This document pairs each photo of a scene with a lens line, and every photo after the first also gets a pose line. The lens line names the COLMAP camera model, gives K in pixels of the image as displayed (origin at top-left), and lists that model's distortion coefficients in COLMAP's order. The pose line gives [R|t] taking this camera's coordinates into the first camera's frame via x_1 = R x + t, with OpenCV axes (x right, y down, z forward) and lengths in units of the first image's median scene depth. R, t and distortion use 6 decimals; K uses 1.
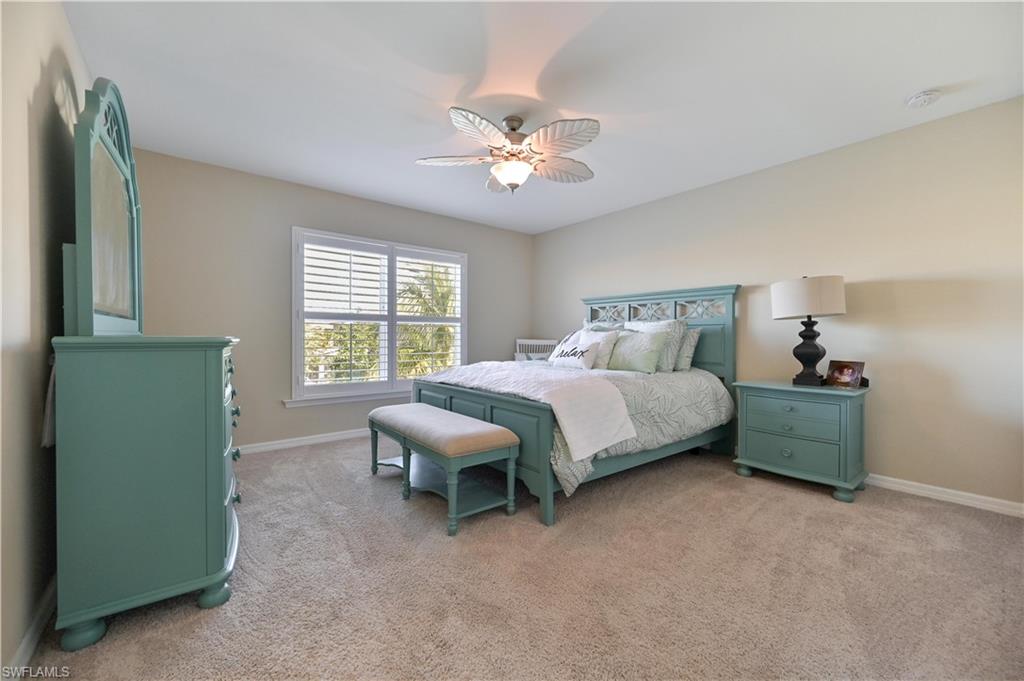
lens RADIAL K [[401.5, 0, 513.3], [0, 401.5, 341.9], [0, 0, 1]] dist [-0.002012, 0.000175]
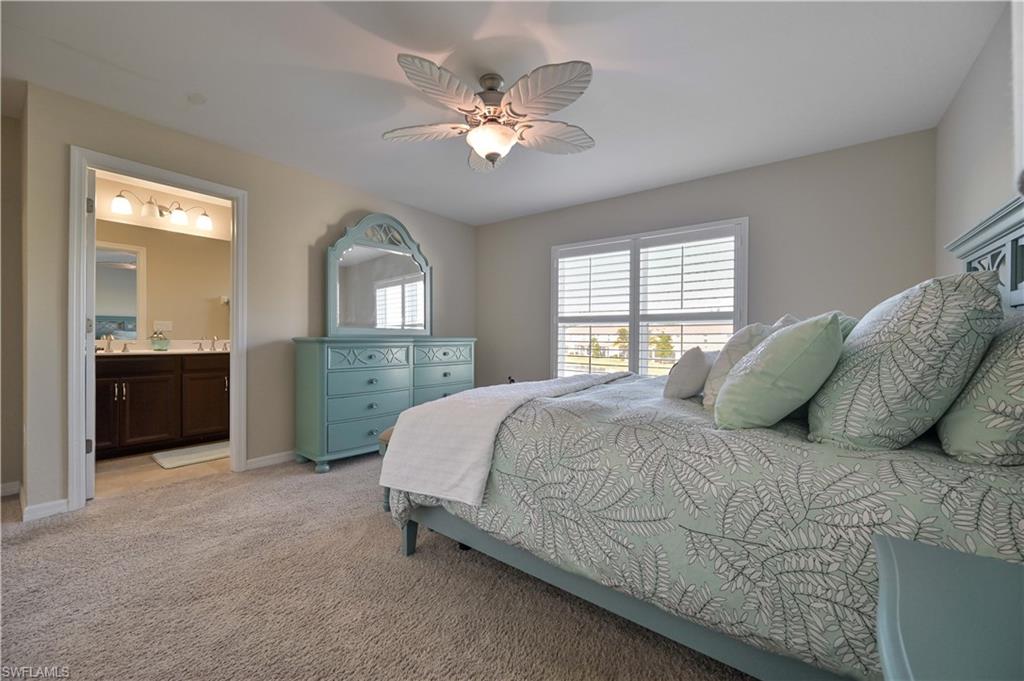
lens RADIAL K [[407.4, 0, 509.7], [0, 407.4, 336.0], [0, 0, 1]] dist [-0.000055, 0.000139]
pose [[0.254964, -0.000809, -0.966950, 0.577543], [-0.013944, 0.999893, -0.004513, -0.012837], [0.966850, 0.014634, 0.254925, 0.563639]]
